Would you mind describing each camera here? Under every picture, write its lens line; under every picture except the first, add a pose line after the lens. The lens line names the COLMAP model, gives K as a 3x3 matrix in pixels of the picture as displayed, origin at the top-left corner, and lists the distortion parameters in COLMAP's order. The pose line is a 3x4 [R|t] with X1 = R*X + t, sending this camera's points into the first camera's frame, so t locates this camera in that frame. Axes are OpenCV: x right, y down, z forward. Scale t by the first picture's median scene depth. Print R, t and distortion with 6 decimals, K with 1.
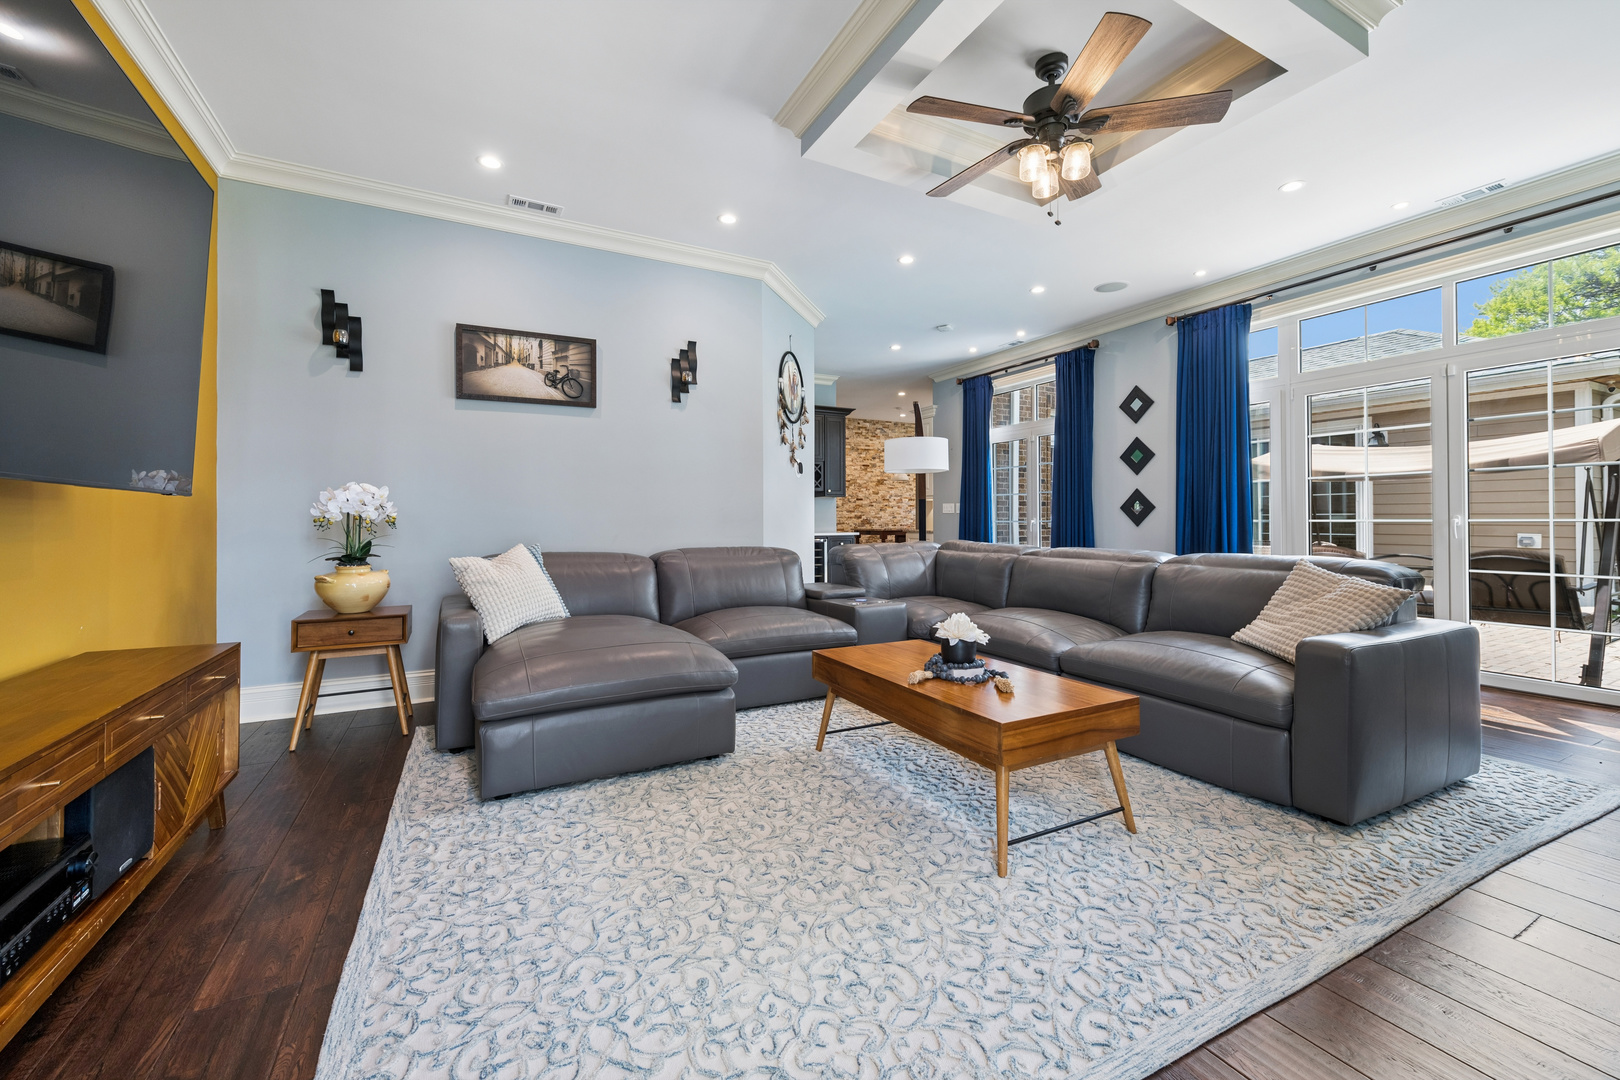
lens RADIAL K [[635.7, 0, 799.4], [0, 635.7, 522.2], [0, 0, 1]] dist [0.001364, 0.000242]
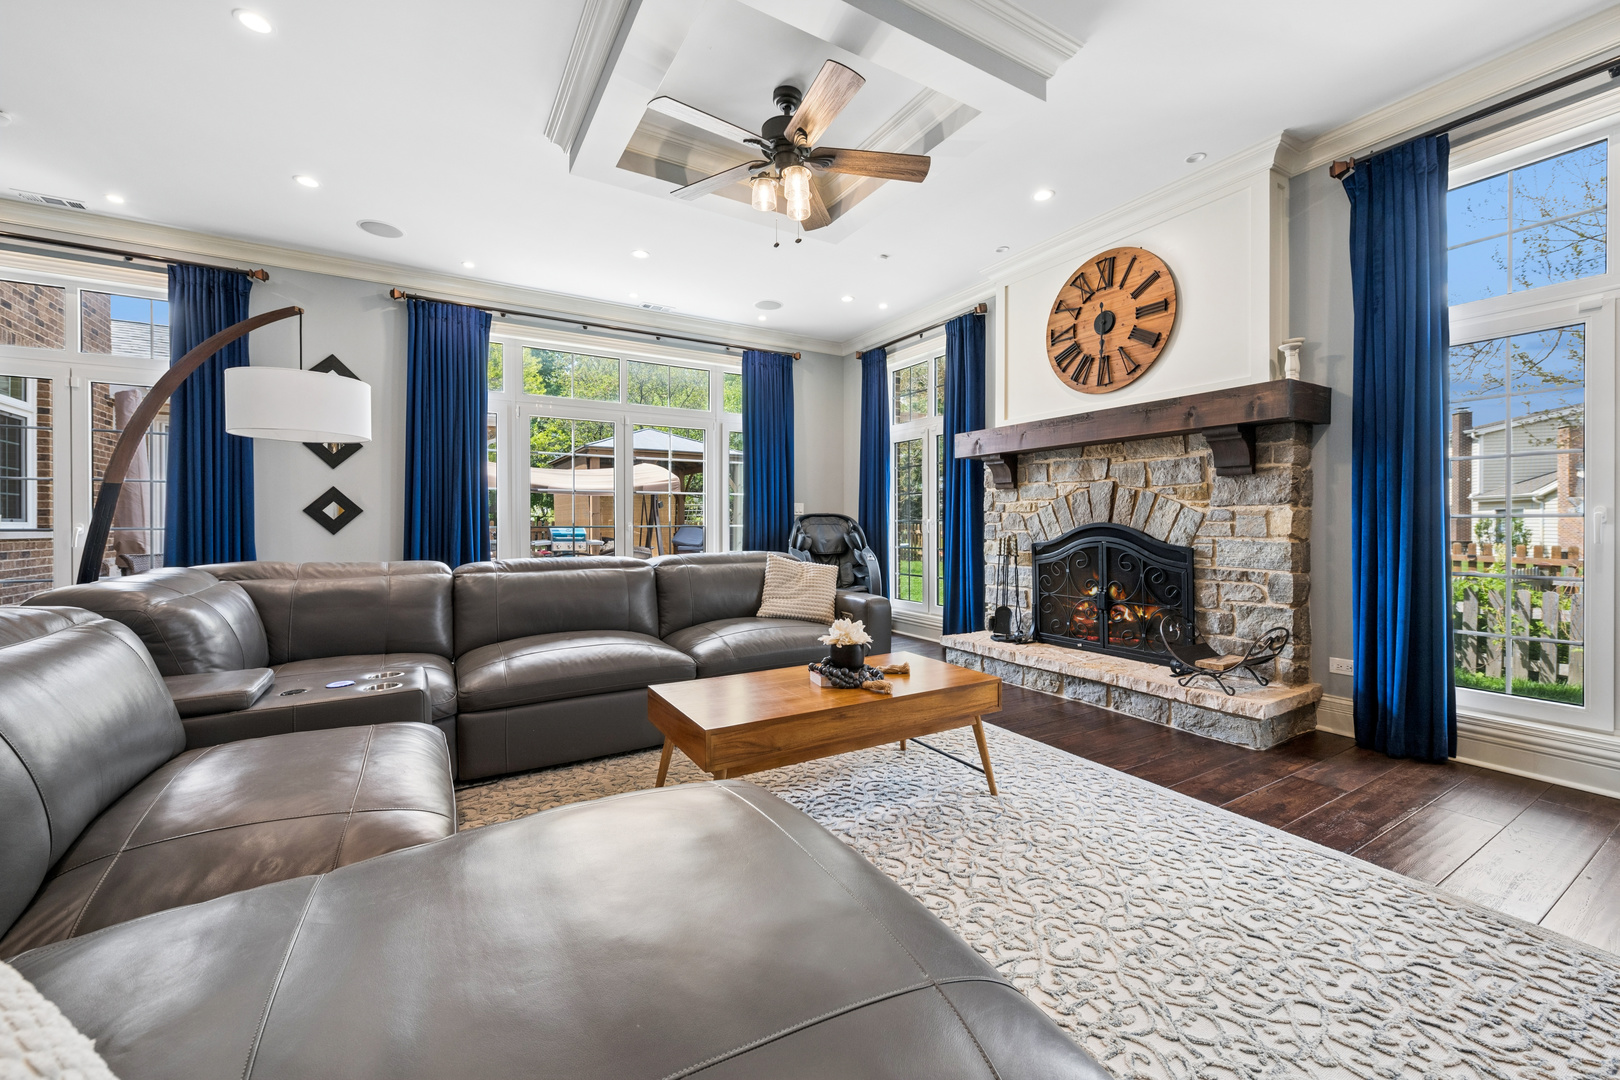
lens RADIAL K [[635.7, 0, 802.3], [0, 635.7, 533.5], [0, 0, 1]] dist [0.001364, 0.000242]
pose [[-0.060633, -0.001878, 0.998158, -0.312796], [0.013643, 0.999903, 0.002710, 0.011774], [-0.998067, 0.013782, -0.060602, 0.517476]]
